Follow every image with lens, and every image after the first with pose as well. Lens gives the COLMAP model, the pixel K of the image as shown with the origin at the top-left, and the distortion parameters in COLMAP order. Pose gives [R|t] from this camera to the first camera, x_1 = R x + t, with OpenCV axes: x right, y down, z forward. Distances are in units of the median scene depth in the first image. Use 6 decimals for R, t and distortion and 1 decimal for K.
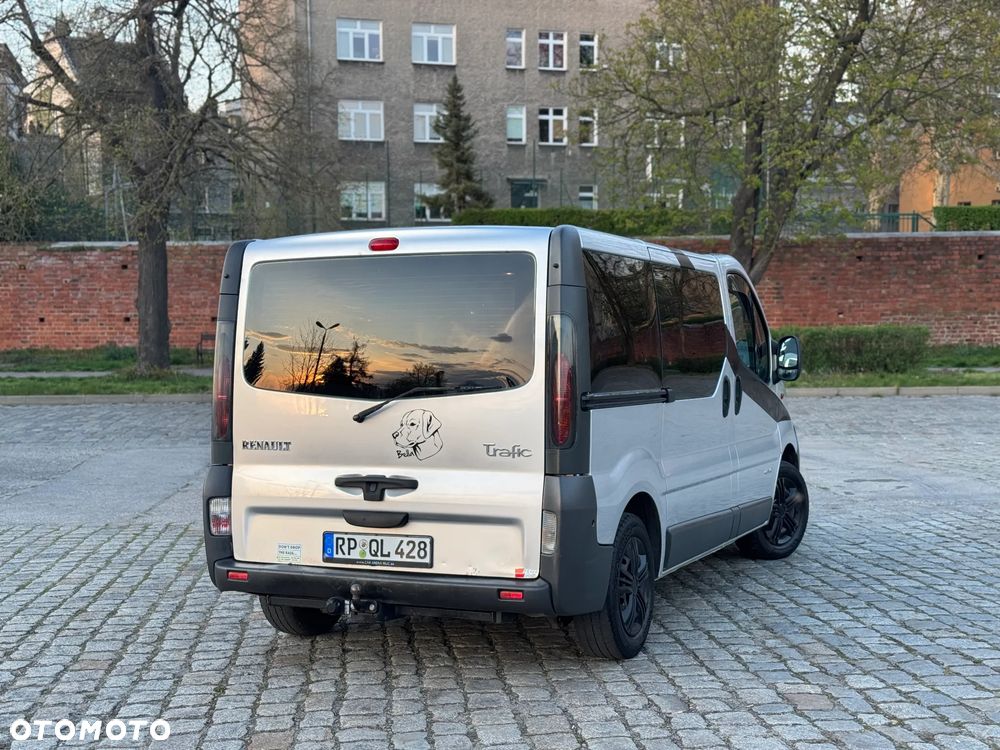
lens RADIAL K [[1419.9, 0, 498.8], [0, 1419.9, 376.3], [0, 0, 1]] dist [0.163587, -0.153349]
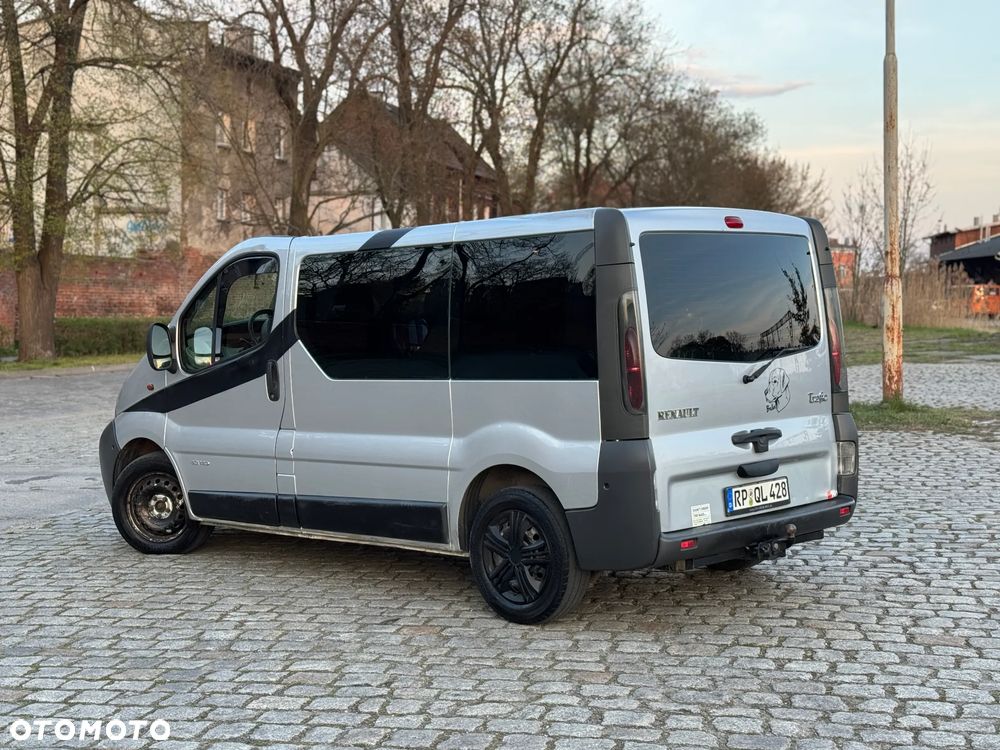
lens RADIAL K [[1492.6, 0, 496.6], [0, 1492.6, 369.6], [0, 0, 1]] dist [0.164693, -0.118080]
pose [[0.331655, -0.040175, 0.942545, -1.237657], [0.046693, 0.998567, 0.026133, -0.017664], [-0.942245, 0.035344, 0.333056, 0.782697]]
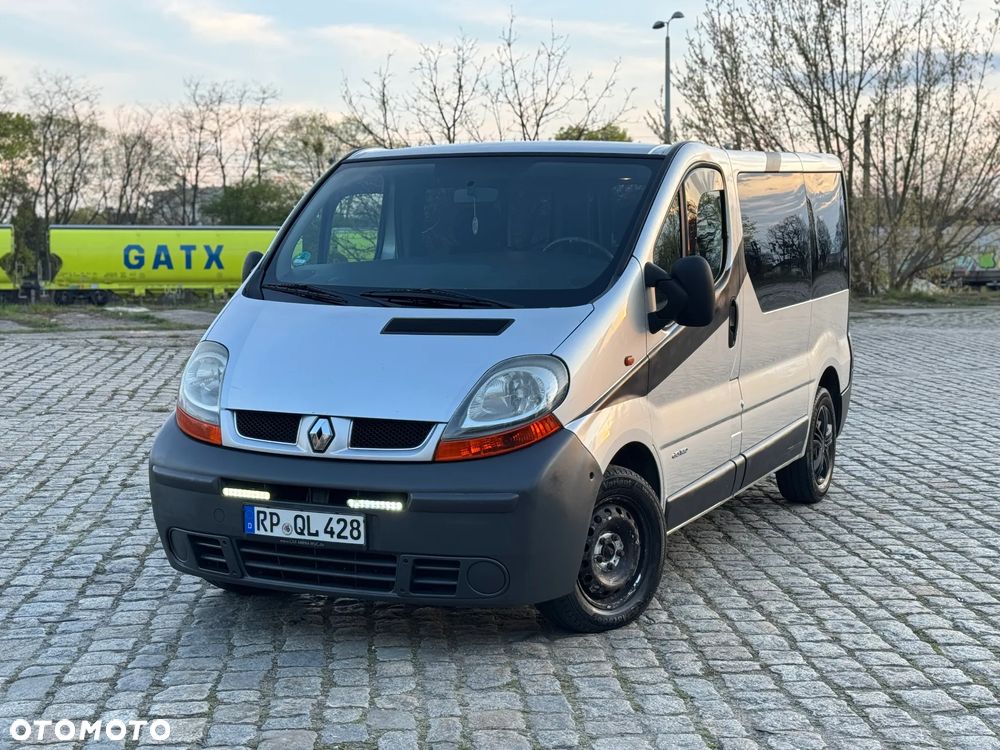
lens RADIAL K [[1618.0, 0, 495.7], [0, 1618.0, 375.3], [0, 0, 1]] dist [0.166761, -0.162260]
pose [[-0.999955, 0.008479, 0.004219, 0.122858], [0.008958, 0.991394, 0.130602, -0.102086], [-0.003075, 0.130634, -0.991426, 2.604065]]
